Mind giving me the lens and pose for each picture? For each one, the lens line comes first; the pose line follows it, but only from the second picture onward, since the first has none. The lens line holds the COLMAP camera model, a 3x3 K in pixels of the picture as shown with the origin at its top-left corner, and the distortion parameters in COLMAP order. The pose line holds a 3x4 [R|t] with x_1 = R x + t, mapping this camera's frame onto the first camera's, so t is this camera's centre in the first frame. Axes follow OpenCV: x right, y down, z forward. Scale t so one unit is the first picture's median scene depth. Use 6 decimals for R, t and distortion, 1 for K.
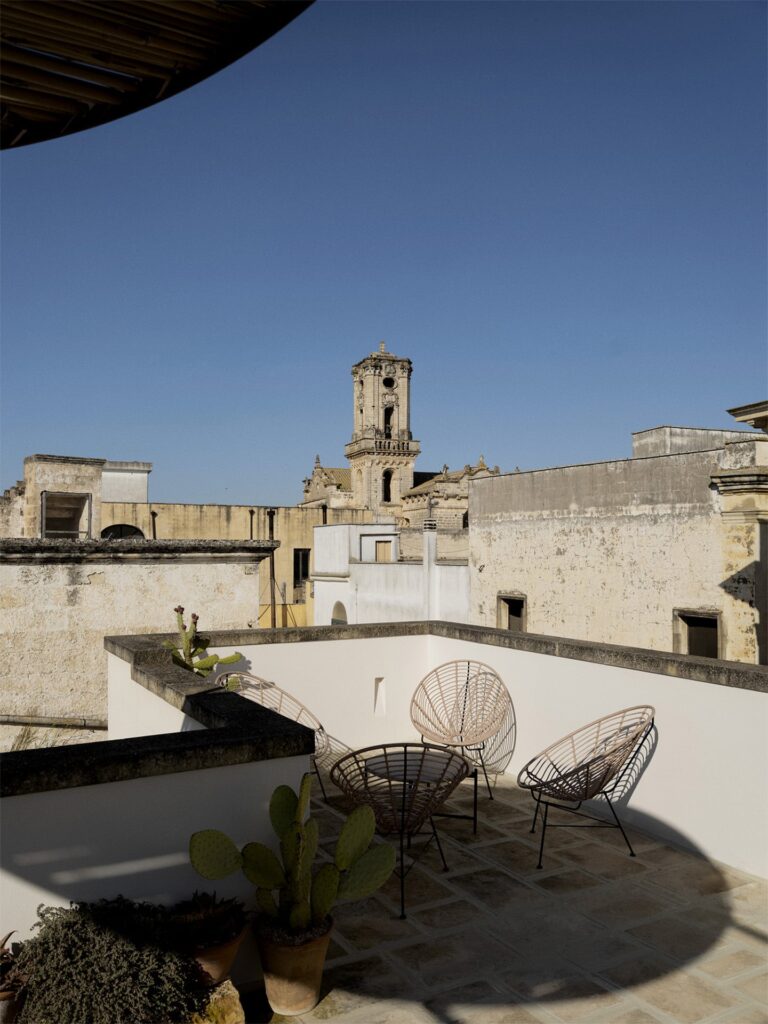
lens RADIAL K [[834.2, 0, 384.0], [0, 834.2, 512.0], [0, 0, 1]] dist [0.008887, 0.004583]
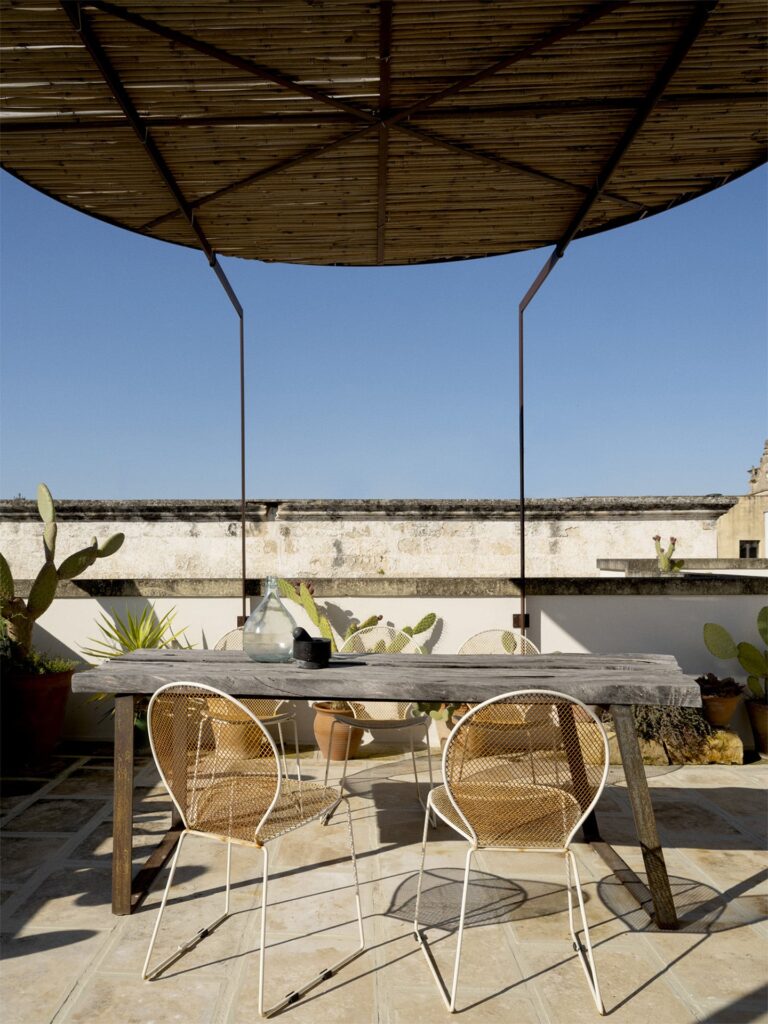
lens RADIAL K [[840.5, 0, 314.0], [0, 840.5, 556.8], [0, 0, 1]] dist [0.006528, 0.007468]
pose [[0.841888, -0.001822, -0.539649, 0.002516], [0.026259, 0.998948, 0.037594, 0.059043], [0.539013, -0.045820, 0.841051, -0.242074]]
